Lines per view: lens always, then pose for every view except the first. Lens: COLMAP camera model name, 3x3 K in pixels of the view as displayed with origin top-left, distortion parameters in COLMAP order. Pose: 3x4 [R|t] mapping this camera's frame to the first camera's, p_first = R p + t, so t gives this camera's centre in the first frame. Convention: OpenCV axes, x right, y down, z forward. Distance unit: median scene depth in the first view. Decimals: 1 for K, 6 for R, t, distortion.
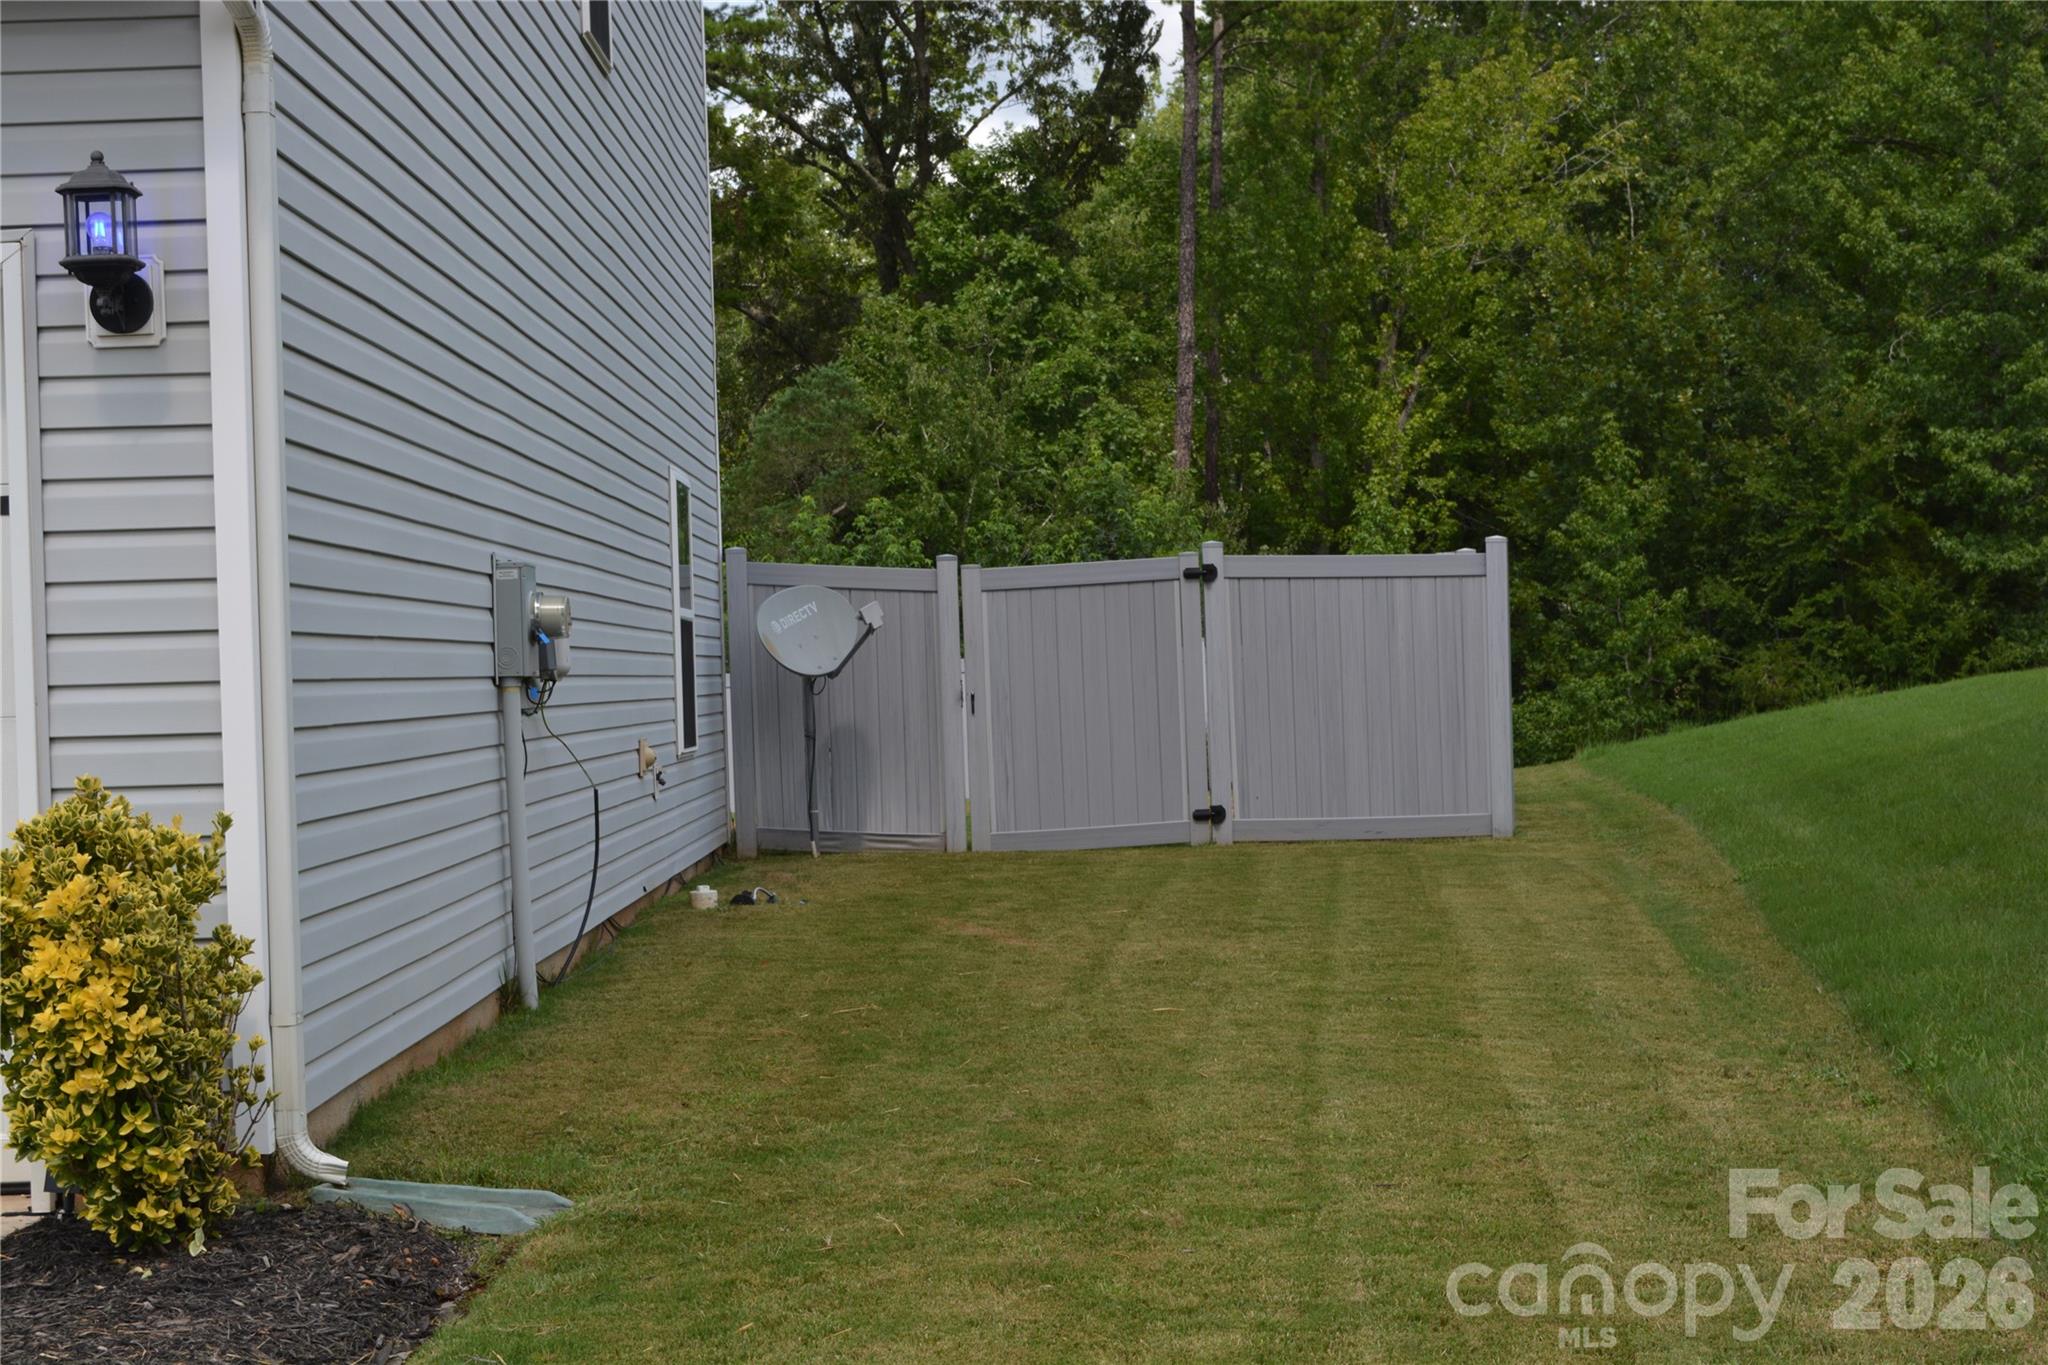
lens RADIAL K [[3167.0, 0, 1024.0], [0, 3167.0, 682.5], [0, 0, 1]] dist [-0.027853, -0.033281]
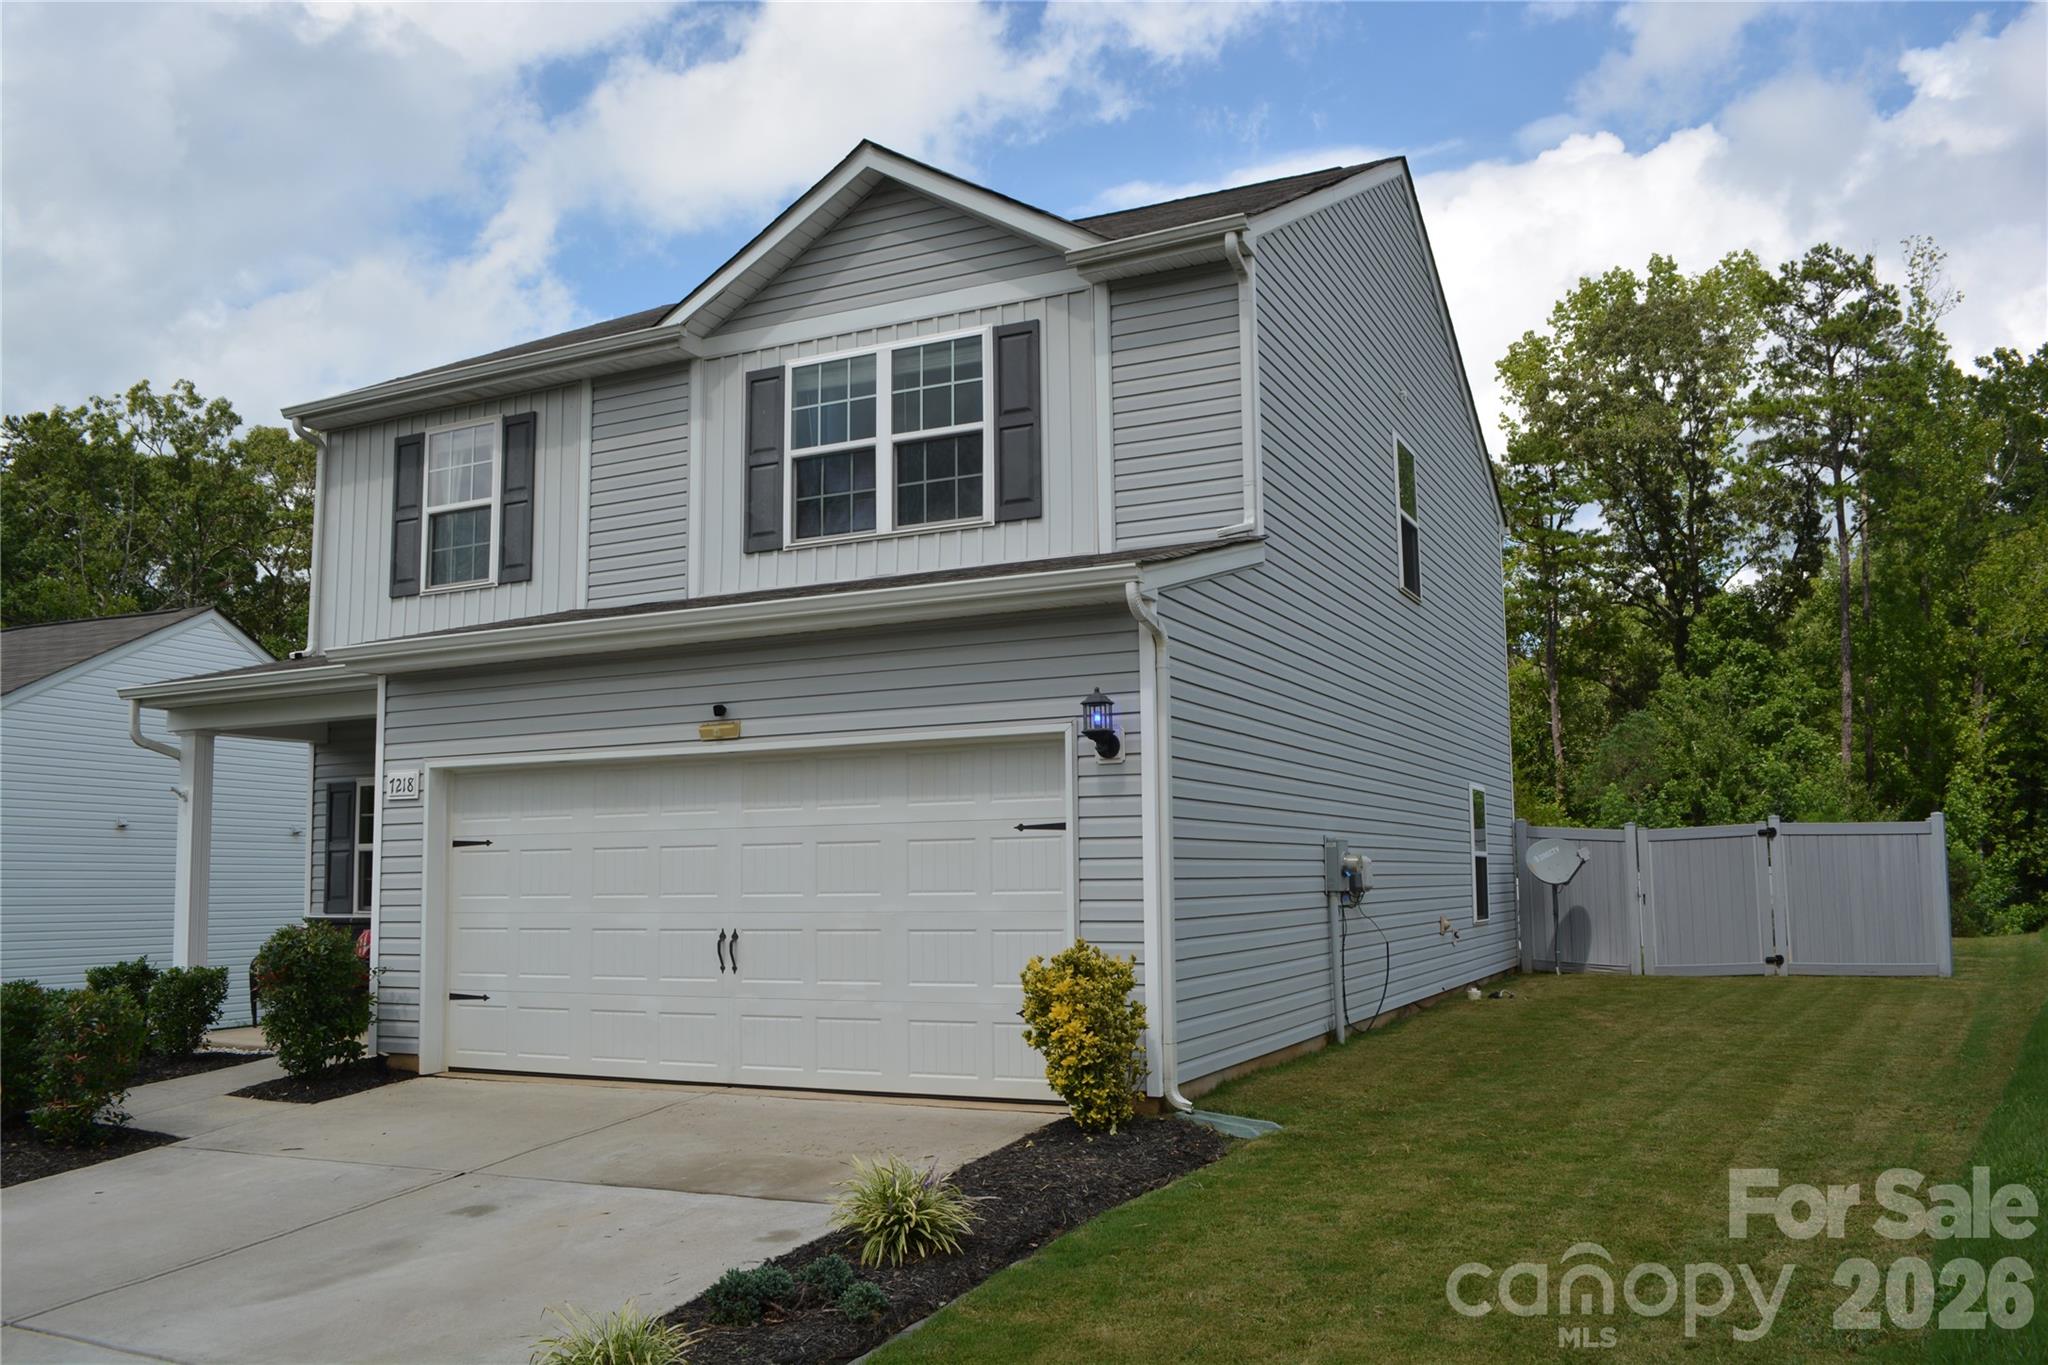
lens RADIAL K [[1610.4, 0, 1024.0], [0, 1610.4, 682.5], [0, 0, 1]] dist [-0.079063, 0.000165]
pose [[0.896518, -0.031838, -0.441861, 0.031276], [-0.019366, 0.993644, -0.110888, -0.003955], [0.442583, 0.107970, 0.890204, -0.024084]]
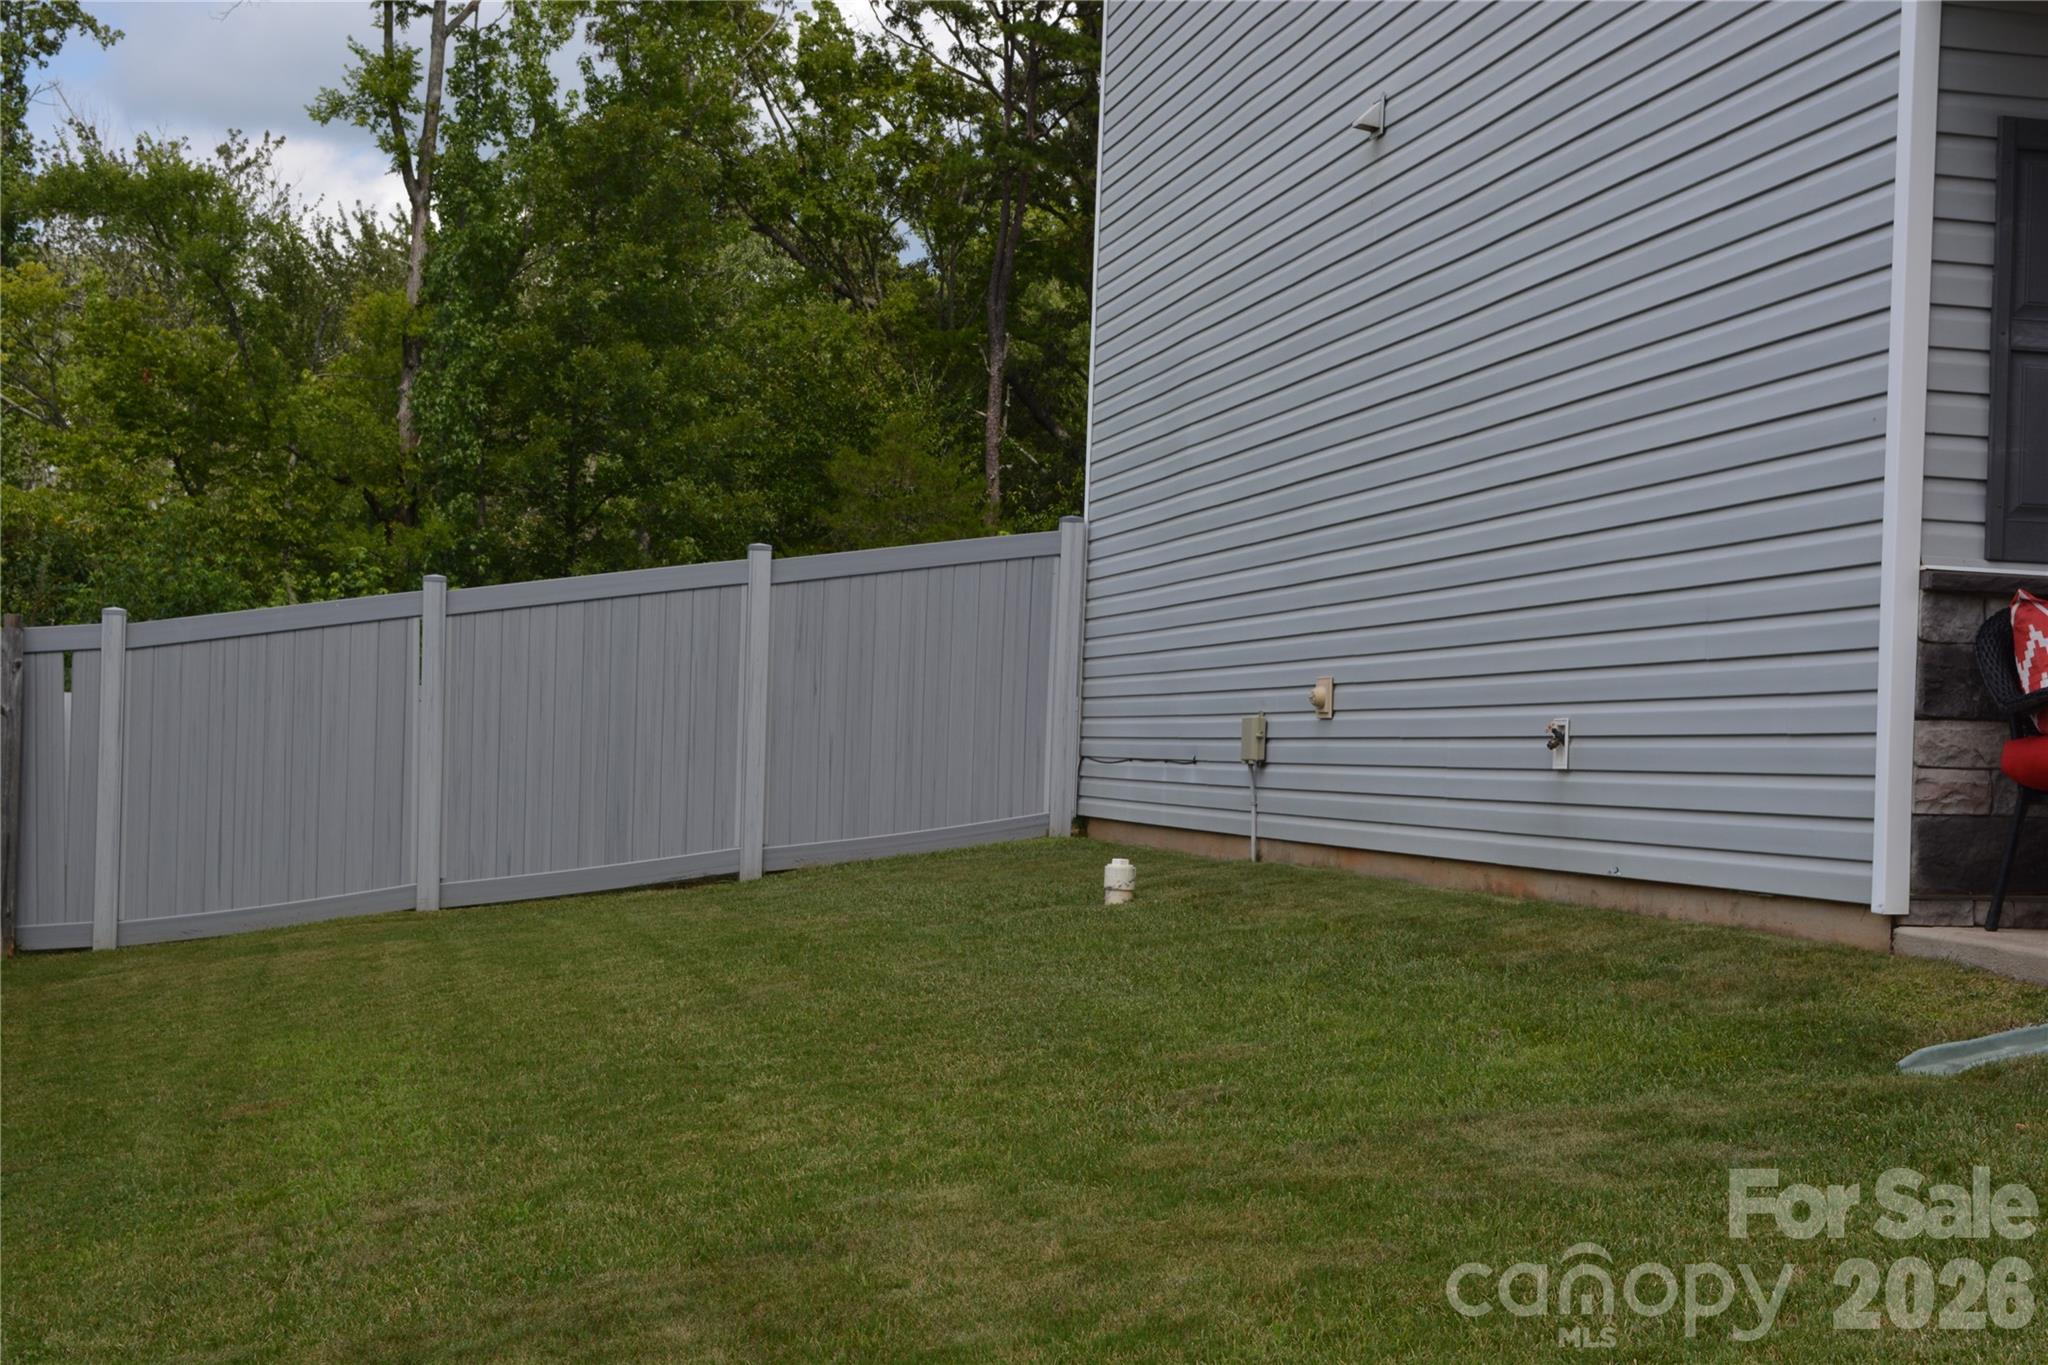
lens RADIAL K [[3167.0, 0, 1024.0], [0, 3167.0, 682.5], [0, 0, 1]] dist [-0.027853, -0.033281]
pose [[0.979496, 0.081648, 0.184179, -0.300230], [-0.076284, 0.996435, -0.036039, 0.025334], [-0.186465, 0.021250, 0.982232, 0.027557]]
